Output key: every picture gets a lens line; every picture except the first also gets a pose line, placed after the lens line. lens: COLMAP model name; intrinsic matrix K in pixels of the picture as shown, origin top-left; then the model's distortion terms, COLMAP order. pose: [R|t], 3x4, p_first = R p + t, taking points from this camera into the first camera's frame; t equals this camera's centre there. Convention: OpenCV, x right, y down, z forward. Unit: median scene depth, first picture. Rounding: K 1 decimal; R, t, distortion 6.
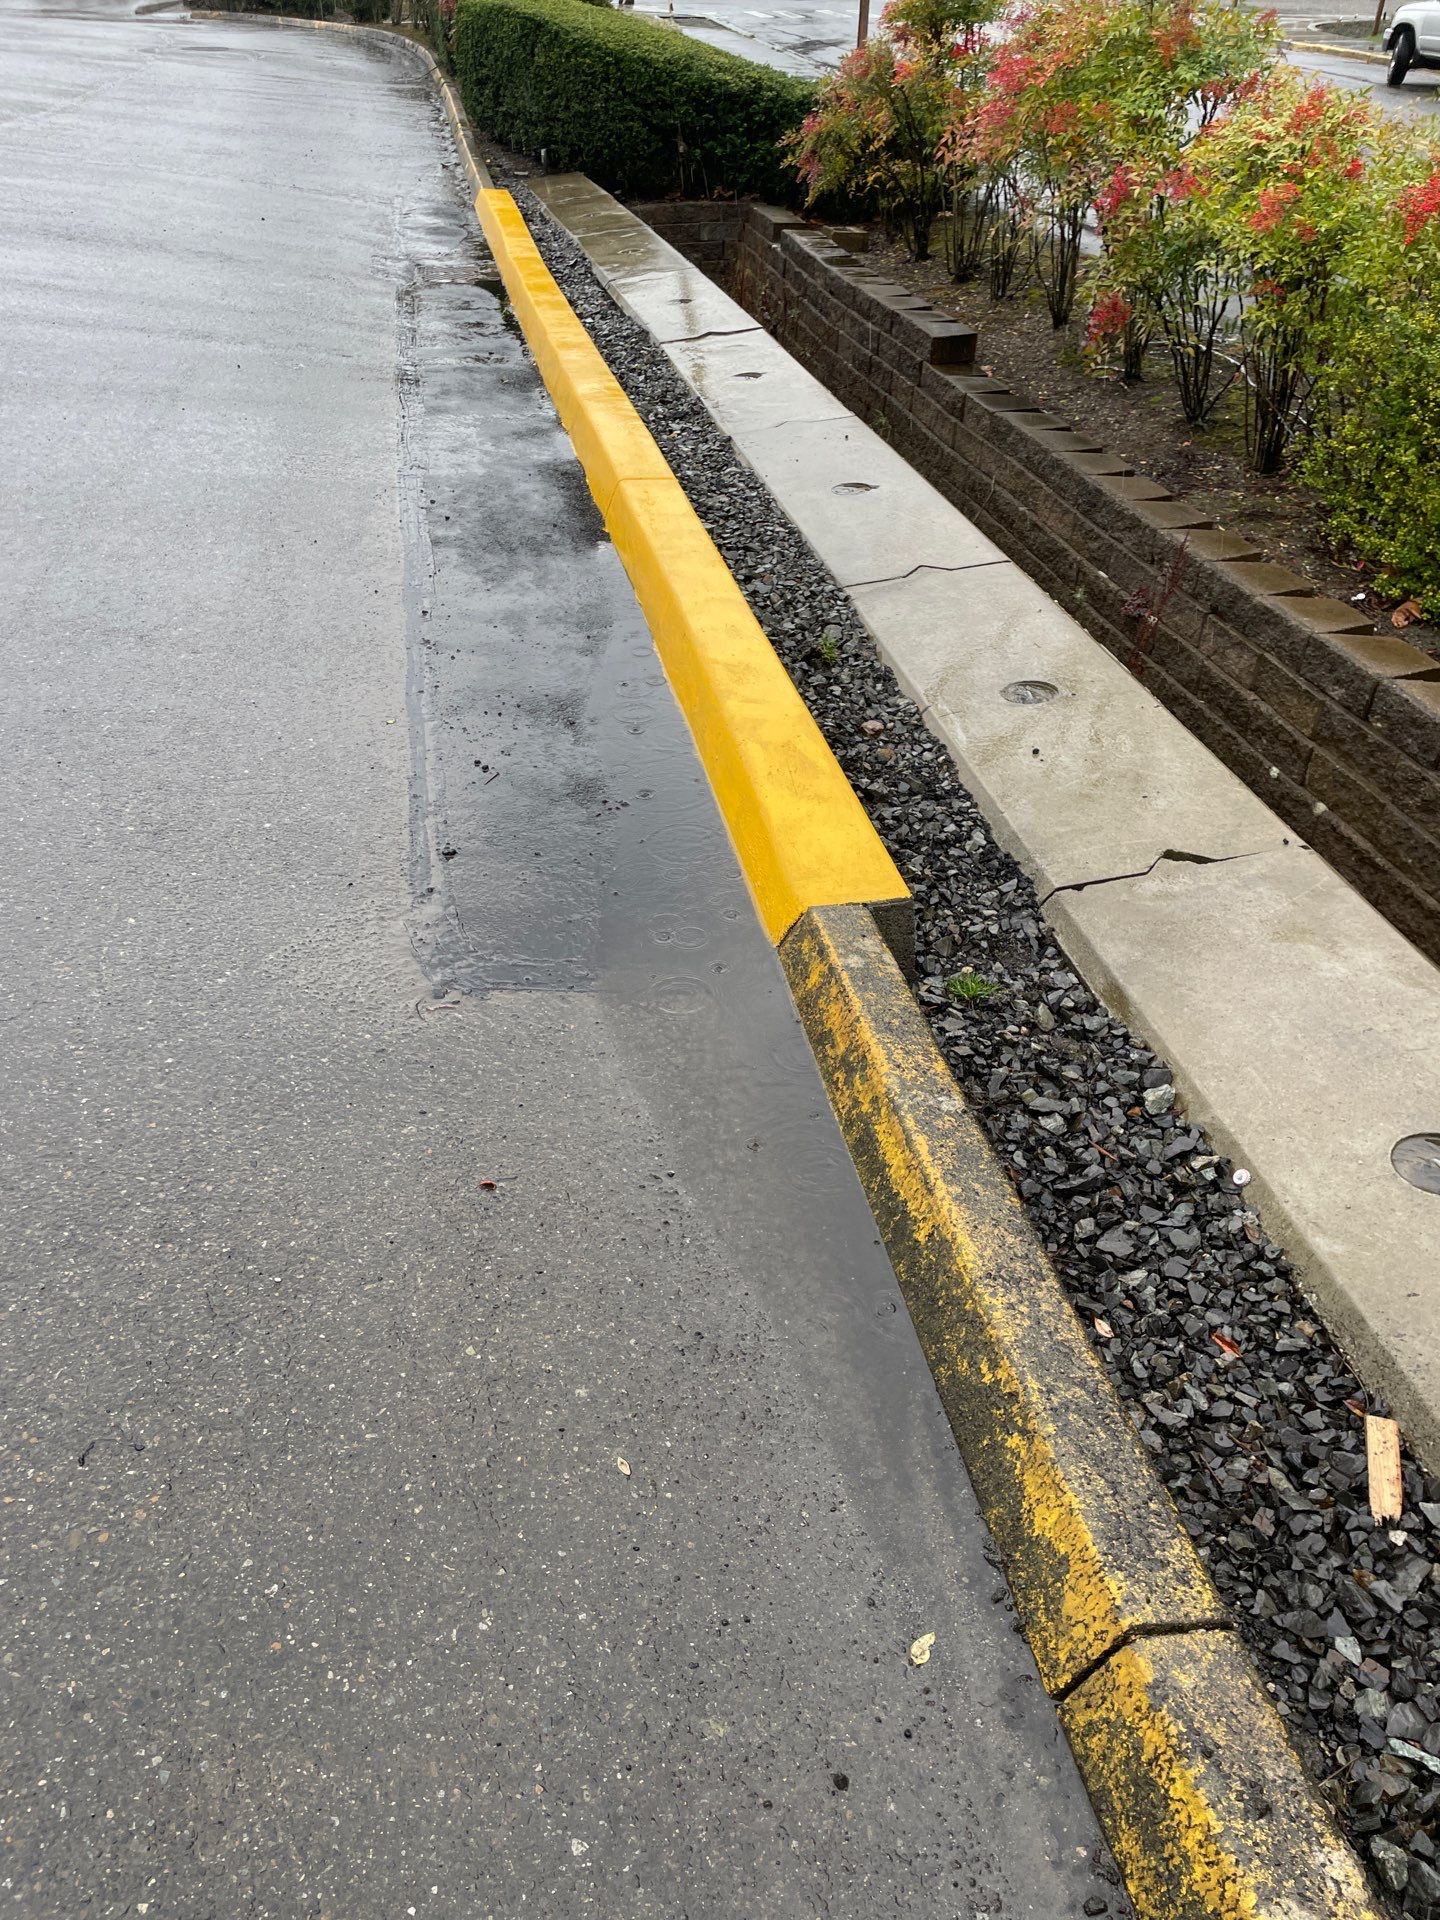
lens RADIAL K [[1442.5, 0, 704.1], [0, 1442.5, 968.6], [0, 0, 1]] dist [0.034529, -0.047082]
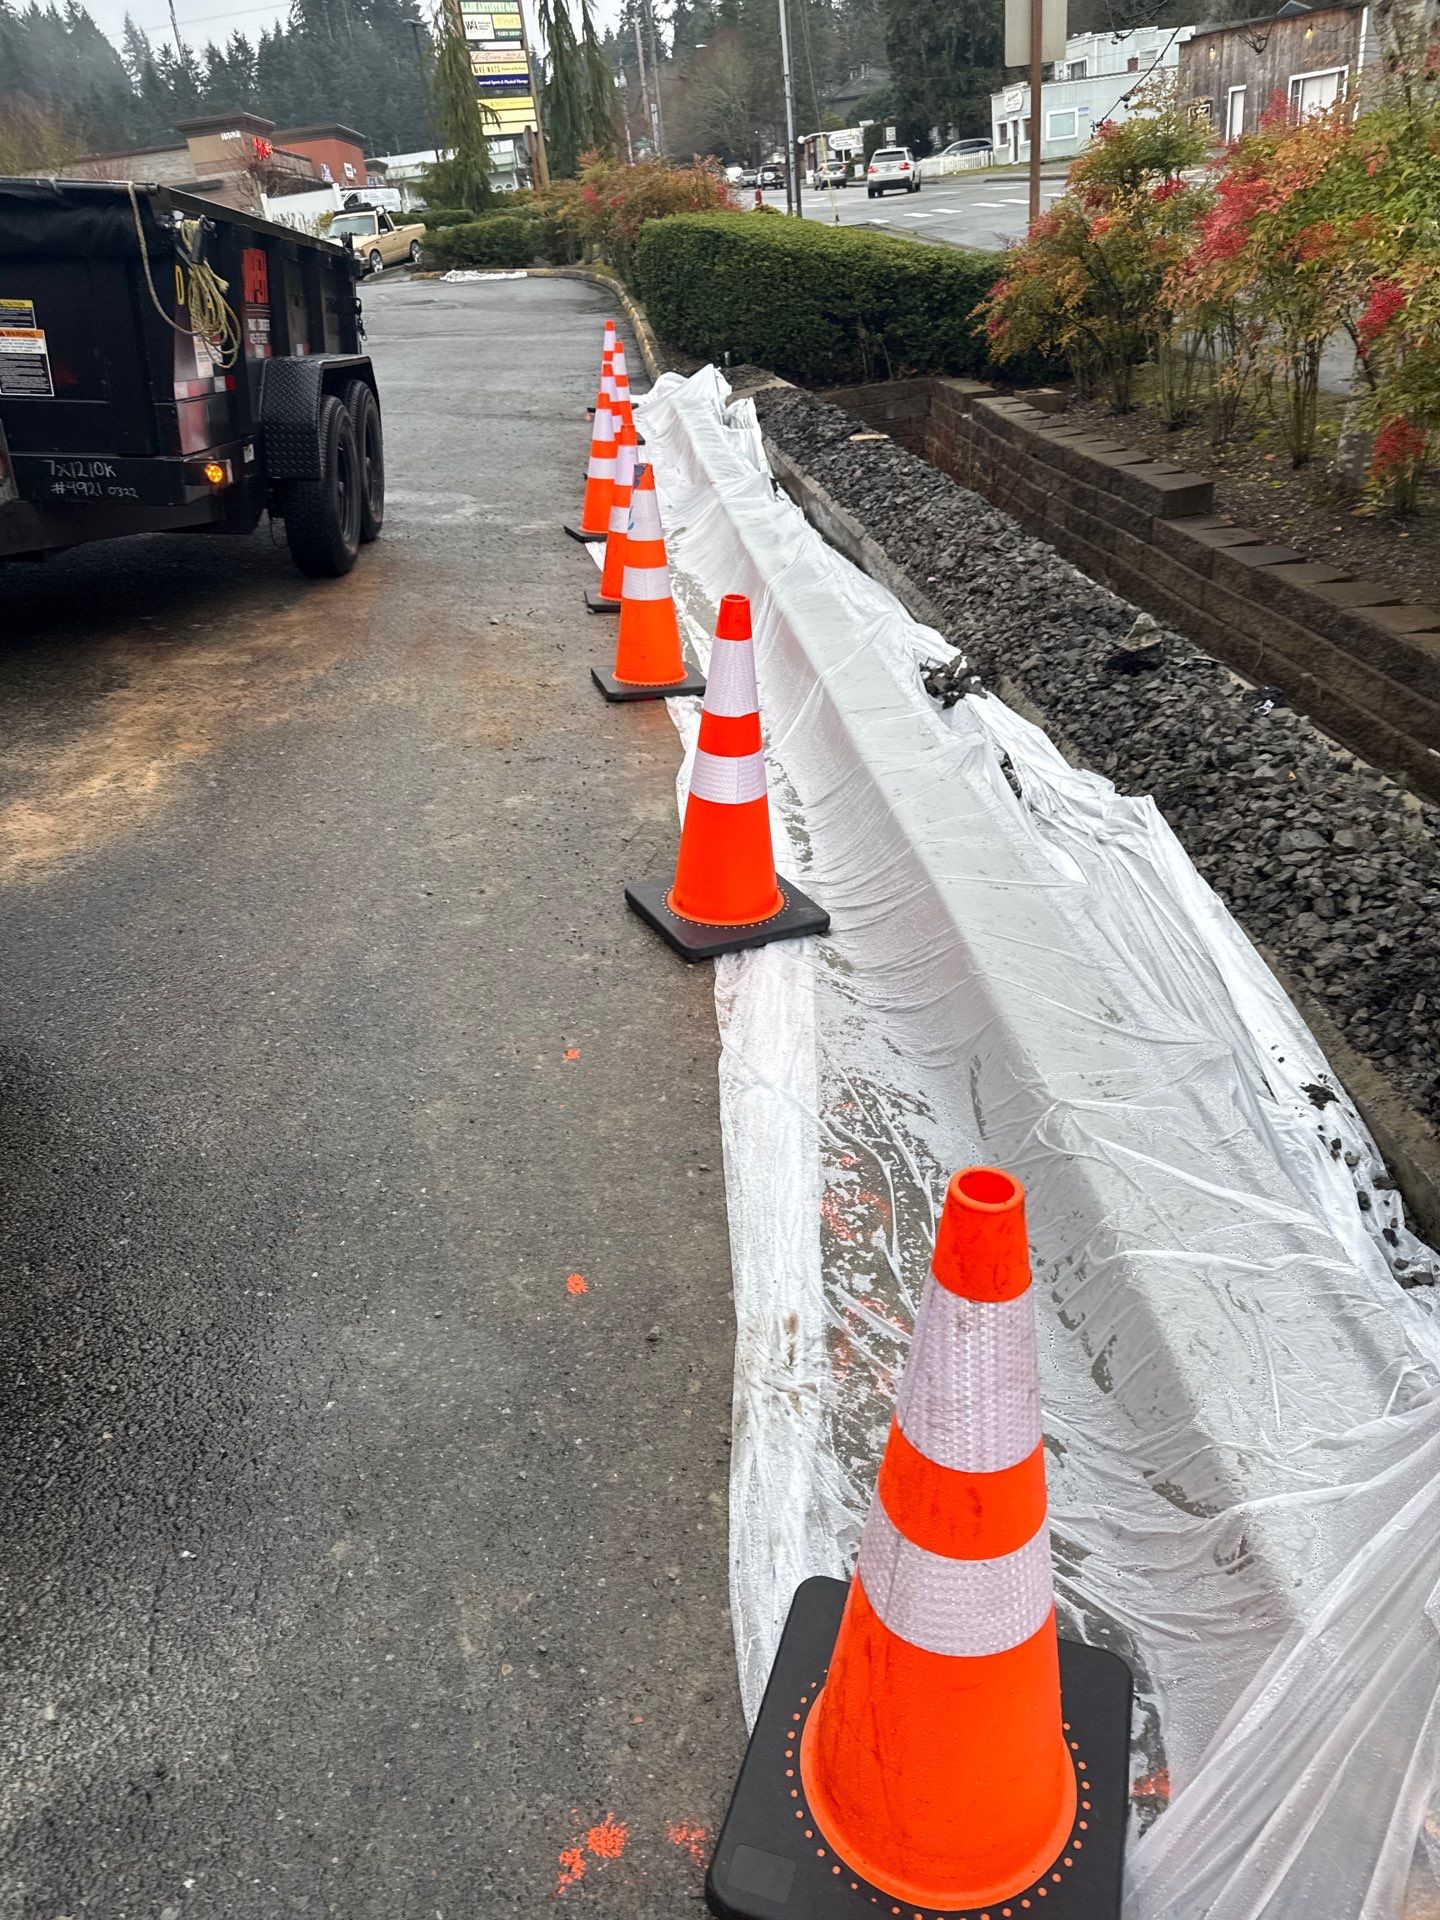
lens RADIAL K [[1353.5, 0, 710.3], [0, 1353.5, 948.0], [0, 0, 1]] dist [-0.004235, -0.007916]
pose [[0.988486, -0.055799, -0.140649, -0.037255], [0.041511, 0.993862, -0.102548, -0.155441], [0.145507, 0.095529, 0.984734, 0.314679]]
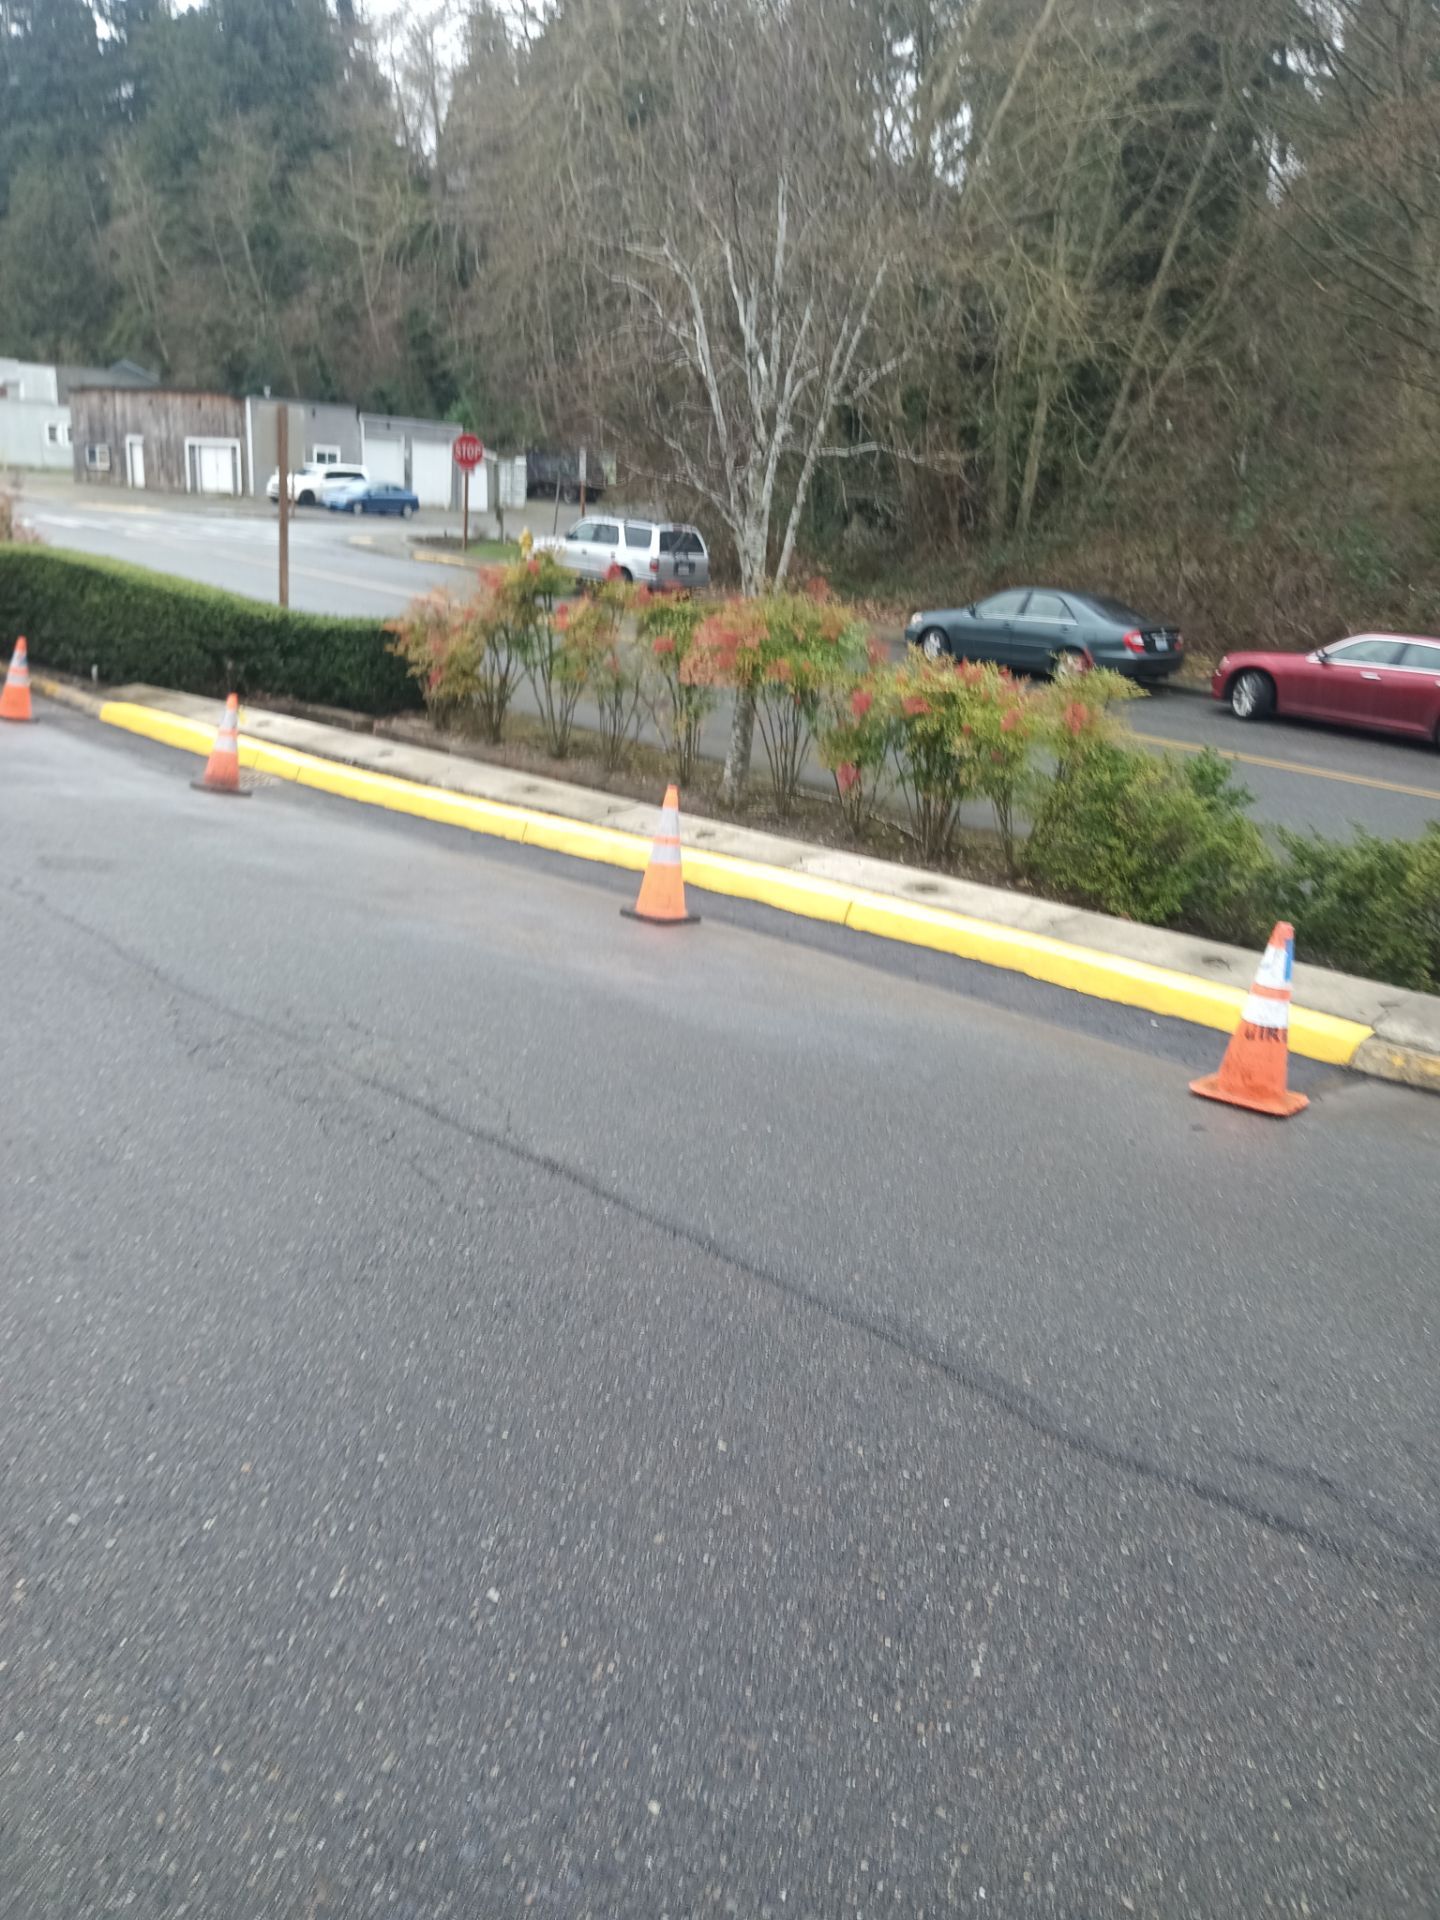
lens RADIAL K [[1428.4, 0, 720.7], [0, 1428.4, 964.5], [0, 0, 1]] dist [0.004109, -0.043762]
pose [[0.778295, -0.152575, 0.609079, -1.384782], [0.307620, 0.938292, -0.158042, -0.063361], [-0.547381, 0.310368, 0.777203, -0.189784]]
